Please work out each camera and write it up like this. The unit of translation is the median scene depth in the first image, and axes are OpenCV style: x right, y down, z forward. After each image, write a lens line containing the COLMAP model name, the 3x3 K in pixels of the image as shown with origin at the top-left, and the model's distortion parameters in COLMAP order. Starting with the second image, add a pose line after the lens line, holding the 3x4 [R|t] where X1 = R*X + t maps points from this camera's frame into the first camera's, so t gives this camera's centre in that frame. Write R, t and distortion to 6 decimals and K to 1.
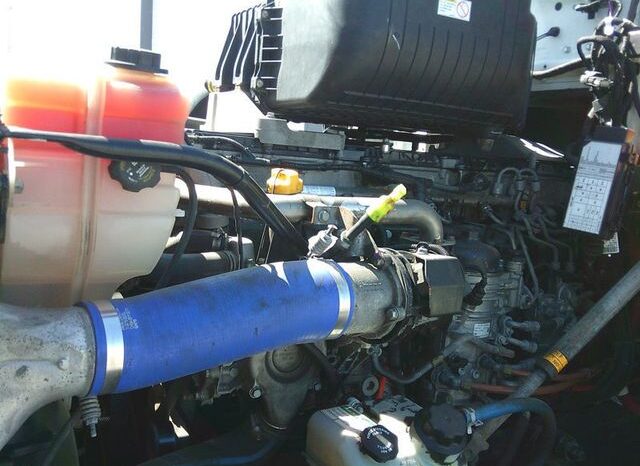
lens RADIAL K [[612.1, 0, 320.0], [0, 612.1, 233.0], [0, 0, 1]] dist [0.003826, -0.003685]
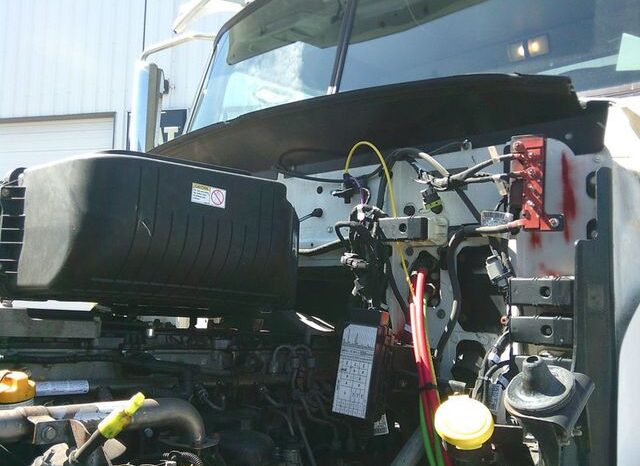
lens RADIAL K [[612.1, 0, 320.0], [0, 612.1, 233.0], [0, 0, 1]] dist [0.003826, -0.003685]
pose [[0.953778, 0.007869, 0.300409, 0.080654], [0.065780, 0.969948, -0.234251, -0.055349], [-0.293225, 0.243184, 0.924598, 0.038585]]
